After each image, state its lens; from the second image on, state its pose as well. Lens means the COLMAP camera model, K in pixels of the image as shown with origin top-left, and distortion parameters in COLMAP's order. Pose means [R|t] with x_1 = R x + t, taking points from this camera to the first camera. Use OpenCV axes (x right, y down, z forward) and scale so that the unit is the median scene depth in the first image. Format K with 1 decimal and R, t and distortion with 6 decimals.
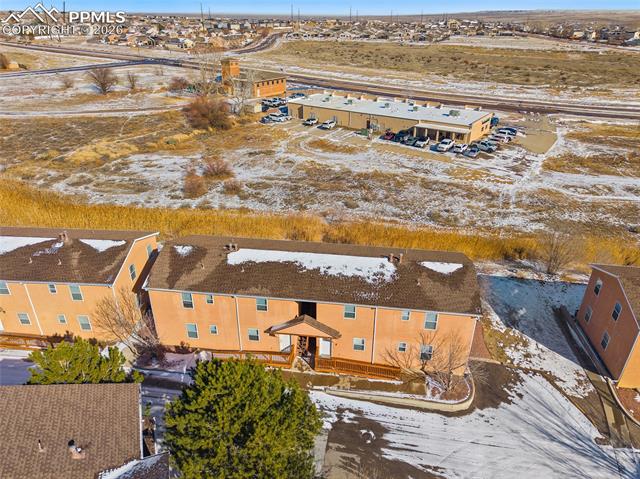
lens RADIAL K [[435.5, 0, 320.0], [0, 435.5, 239.5], [0, 0, 1]] dist [0.032965, -0.038247]
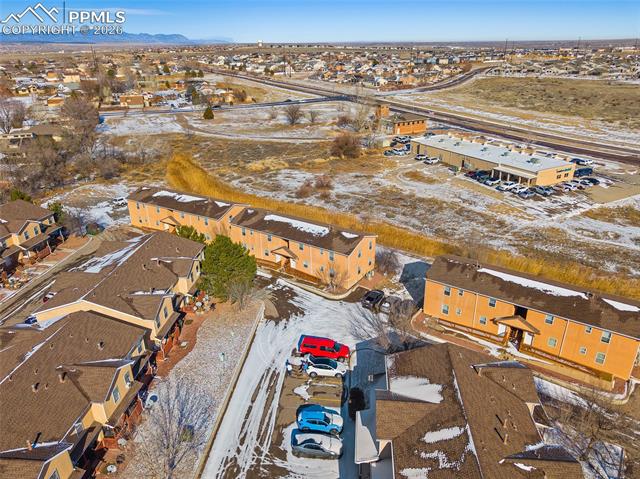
lens RADIAL K [[444.5, 0, 320.0], [0, 444.5, 239.5], [0, 0, 1]] dist [0.058254, -0.094784]
pose [[0.893109, 0.164127, -0.418830, 0.981747], [-0.188612, 0.981897, -0.017419, 0.138356], [0.408389, 0.094554, 0.907898, -0.893734]]
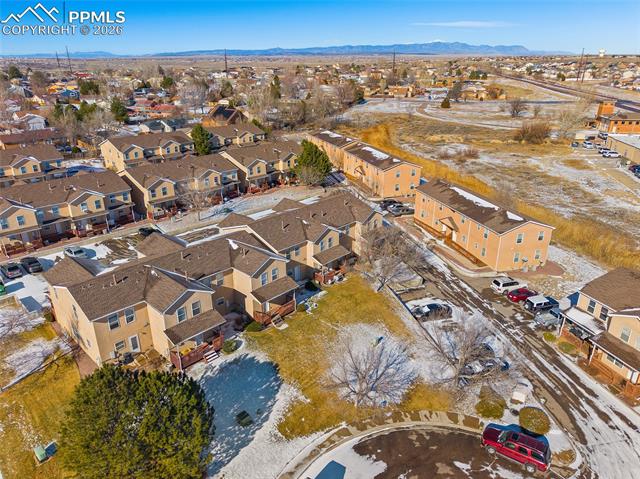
lens RADIAL K [[435.5, 0, 320.0], [0, 435.5, 239.5], [0, 0, 1]] dist [0.032965, -0.038247]
pose [[0.421091, 0.338842, -0.841349, 2.477493], [-0.406093, 0.899865, 0.159160, 0.259973], [0.811030, 0.274645, 0.516527, -0.669337]]
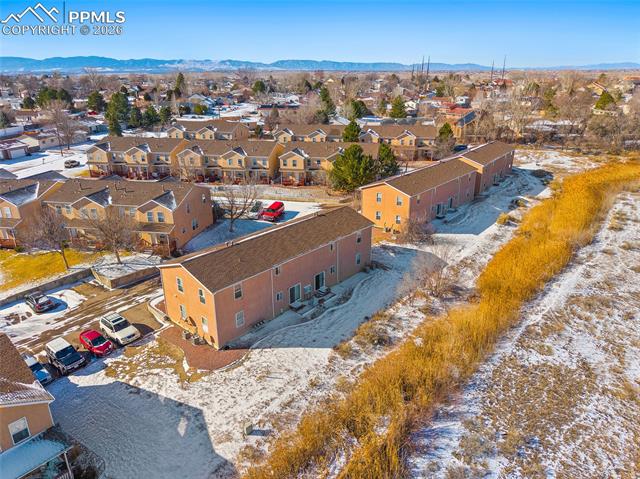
lens RADIAL K [[444.5, 0, 320.0], [0, 444.5, 239.5], [0, 0, 1]] dist [0.058254, -0.094784]
pose [[-0.532664, 0.292981, -0.793997, 2.063352], [-0.377791, 0.757197, 0.532848, -0.669631], [0.757326, 0.583794, -0.292646, 1.450142]]
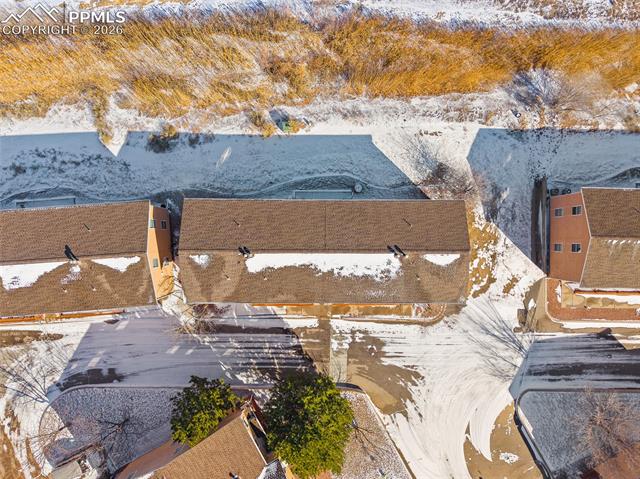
lens RADIAL K [[428.0, 0, 320.0], [0, 428.0, 239.5], [0, 0, 1]] dist [0.065292, -0.086158]
pose [[0.991192, -0.131601, 0.014821, -0.039642], [0.046157, 0.448185, 0.892749, -0.923658], [-0.124129, -0.884201, 0.450311, 0.555286]]
